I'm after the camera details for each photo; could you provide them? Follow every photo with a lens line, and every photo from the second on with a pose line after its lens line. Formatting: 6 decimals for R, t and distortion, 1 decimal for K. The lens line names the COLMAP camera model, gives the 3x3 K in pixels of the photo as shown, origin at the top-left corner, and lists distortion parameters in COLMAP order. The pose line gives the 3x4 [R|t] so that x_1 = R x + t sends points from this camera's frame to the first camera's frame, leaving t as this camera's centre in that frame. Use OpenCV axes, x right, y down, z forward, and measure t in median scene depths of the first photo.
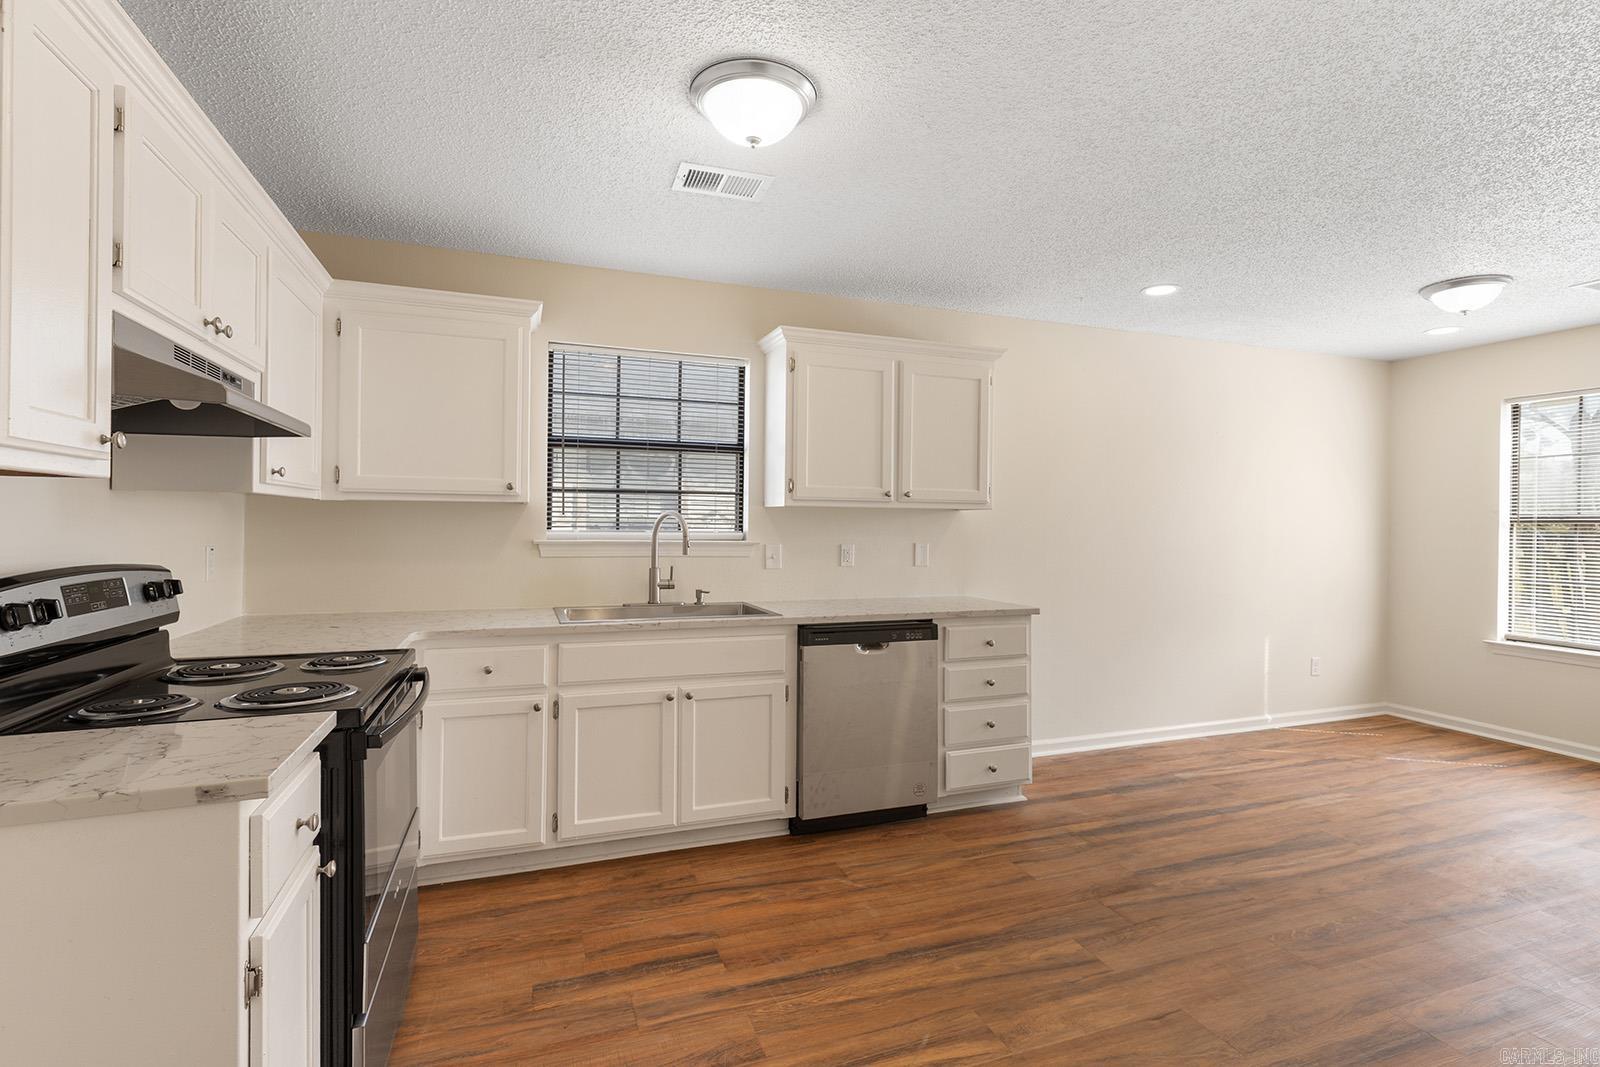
lens RADIAL K [[733.3, 0, 794.6], [0, 733.3, 530.9], [0, 0, 1]] dist [0.006156, -0.000494]
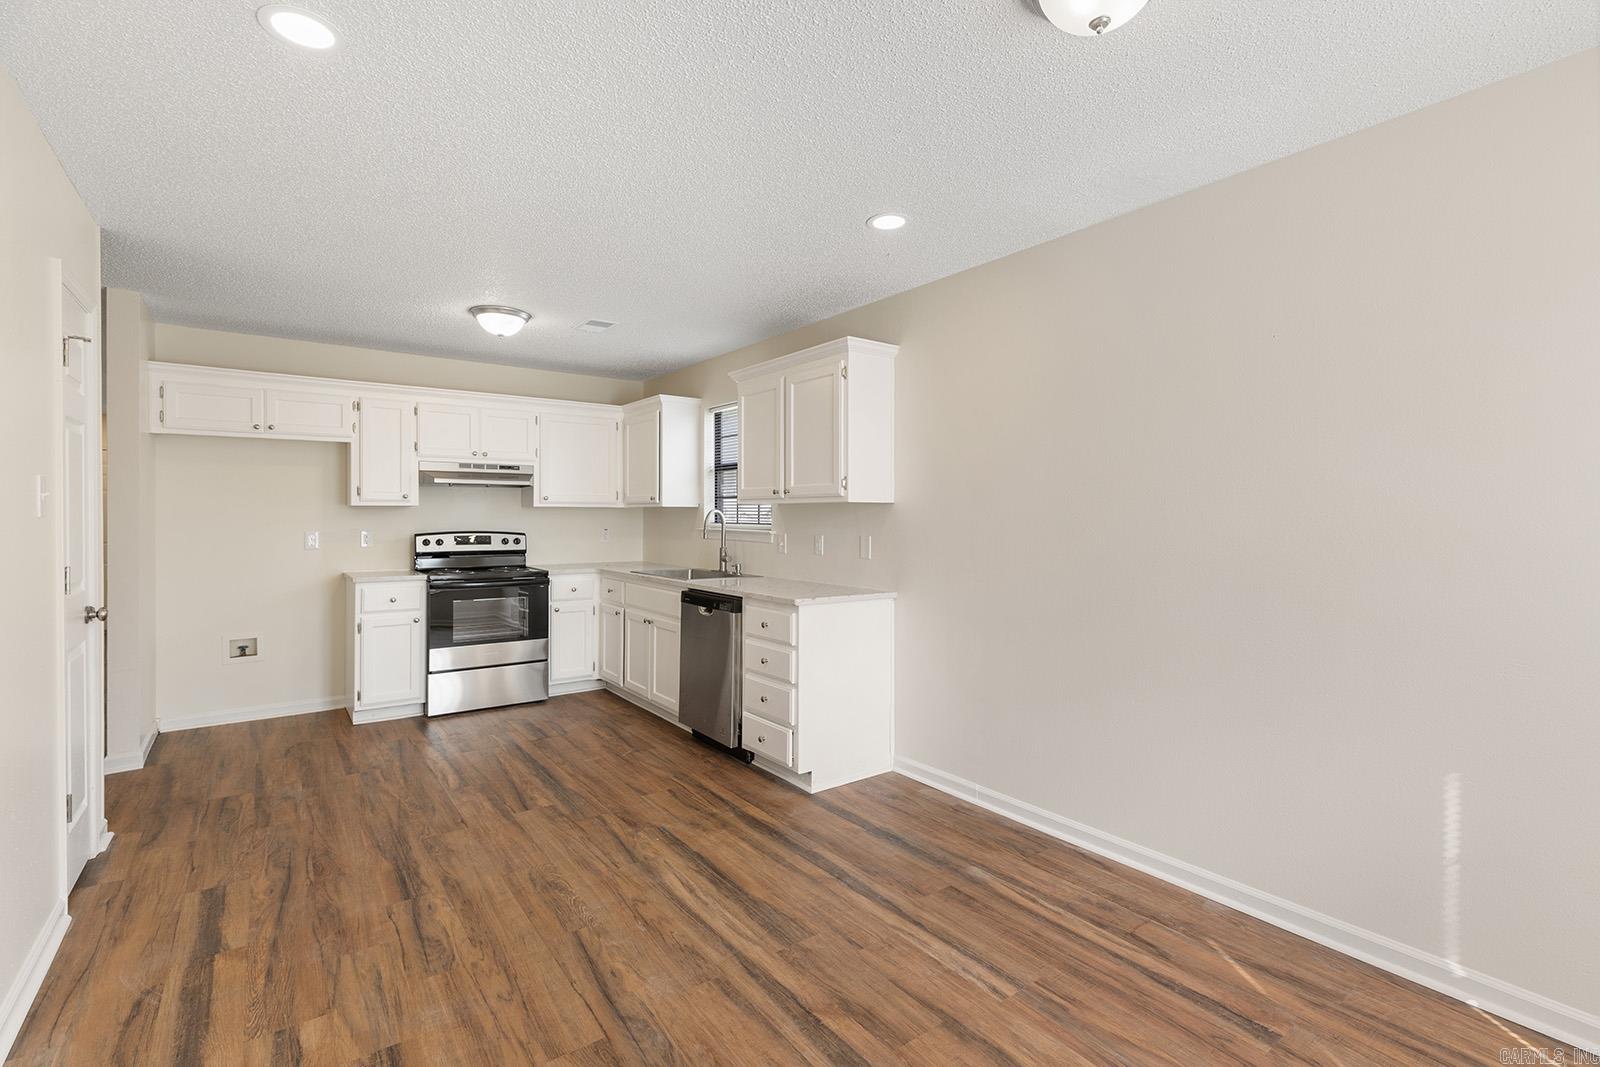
lens RADIAL K [[733.3, 0, 795.0], [0, 733.3, 520.5], [0, 0, 1]] dist [0.006156, -0.000494]
pose [[0.286082, -0.002725, -0.958201, 1.381299], [-0.005929, 0.999972, -0.004614, 0.001501], [0.958187, 0.007002, 0.286058, 0.755299]]
